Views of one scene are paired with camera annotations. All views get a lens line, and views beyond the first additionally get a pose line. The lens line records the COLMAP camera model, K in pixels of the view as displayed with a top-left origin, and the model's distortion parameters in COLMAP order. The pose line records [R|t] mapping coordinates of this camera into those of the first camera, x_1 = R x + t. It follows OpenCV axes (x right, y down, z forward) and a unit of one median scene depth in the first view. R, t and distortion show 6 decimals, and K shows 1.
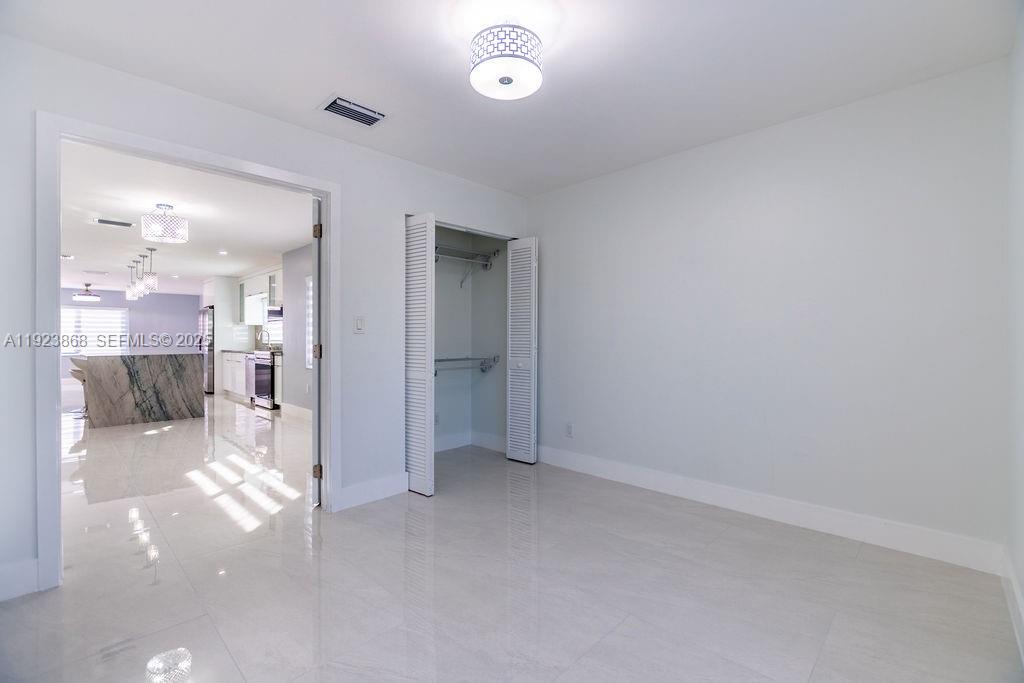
lens RADIAL K [[451.1, 0, 515.6], [0, 451.1, 340.5], [0, 0, 1]] dist [-0.016513, -0.000573]
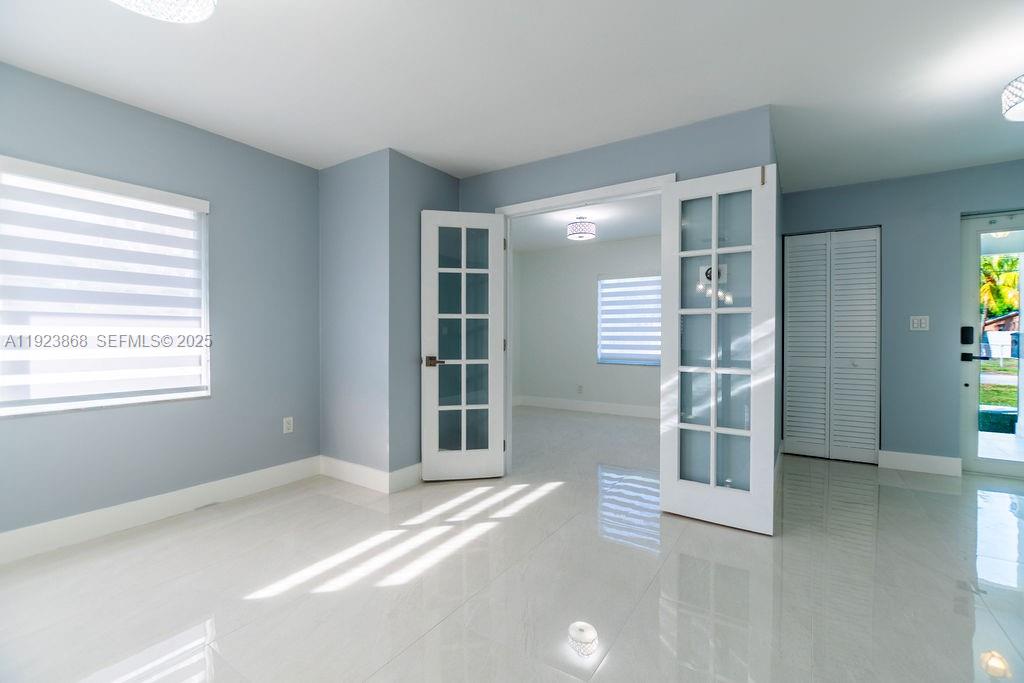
lens RADIAL K [[451.1, 0, 515.6], [0, 451.1, 340.5], [0, 0, 1]] dist [-0.016513, -0.000573]
pose [[-0.179951, -0.010222, 0.983623, -0.787684], [0.000979, 0.999944, 0.010571, -0.000138], [-0.983675, 0.002866, -0.179931, 0.581952]]
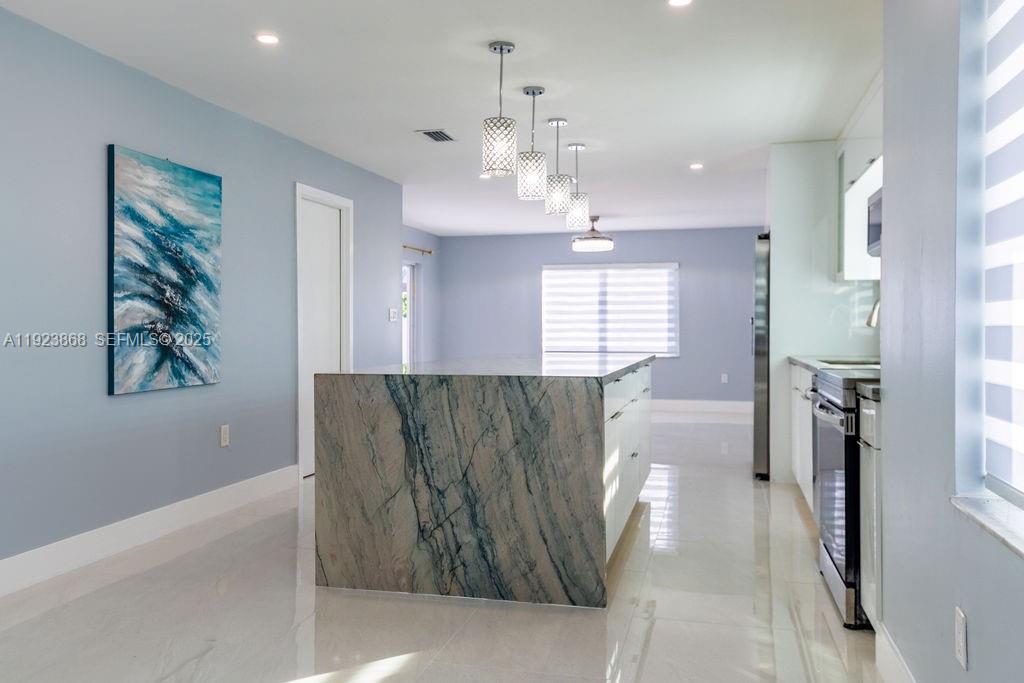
lens RADIAL K [[848.1, 0, 512.0], [0, 848.1, 341.5], [0, 0, 1]] dist [0.048985, -0.000460]
pose [[0.500691, 0.013741, -0.865517, -0.287967], [-0.001364, 0.999885, 0.015085, 0.000343], [0.865625, -0.006373, 0.500653, 0.724065]]
